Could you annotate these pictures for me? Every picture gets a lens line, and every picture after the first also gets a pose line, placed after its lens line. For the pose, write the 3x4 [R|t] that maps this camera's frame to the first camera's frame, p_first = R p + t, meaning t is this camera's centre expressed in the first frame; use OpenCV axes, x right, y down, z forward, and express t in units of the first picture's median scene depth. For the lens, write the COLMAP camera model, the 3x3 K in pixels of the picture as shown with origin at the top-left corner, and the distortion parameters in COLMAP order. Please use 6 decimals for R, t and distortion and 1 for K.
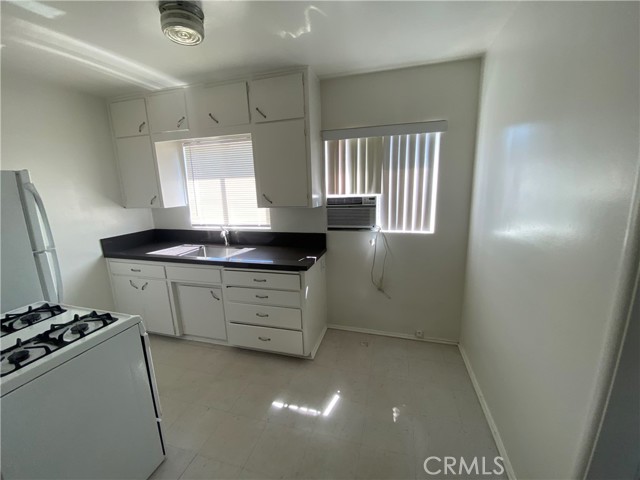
lens RADIAL K [[259.8, 0, 322.6], [0, 259.8, 239.9], [0, 0, 1]] dist [0.001802, -0.000017]
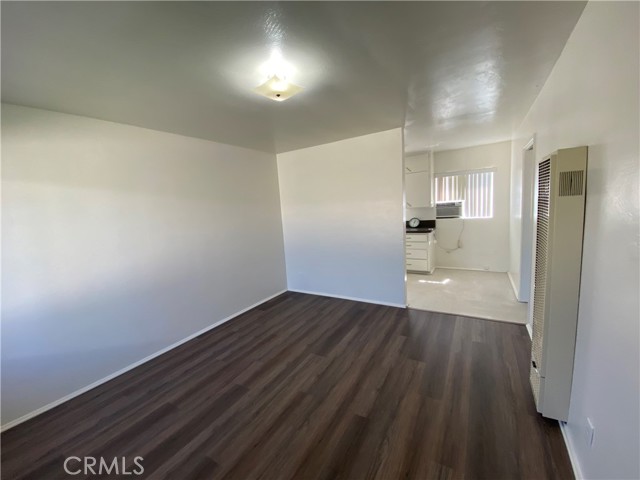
lens RADIAL K [[259.8, 0, 317.5], [0, 259.8, 239.5], [0, 0, 1]] dist [0.001802, -0.000017]
pose [[0.963329, -0.000641, -0.268321, -0.380269], [-0.015512, 0.998192, -0.058076, 0.299686], [0.267873, 0.060108, 0.961577, -1.418670]]
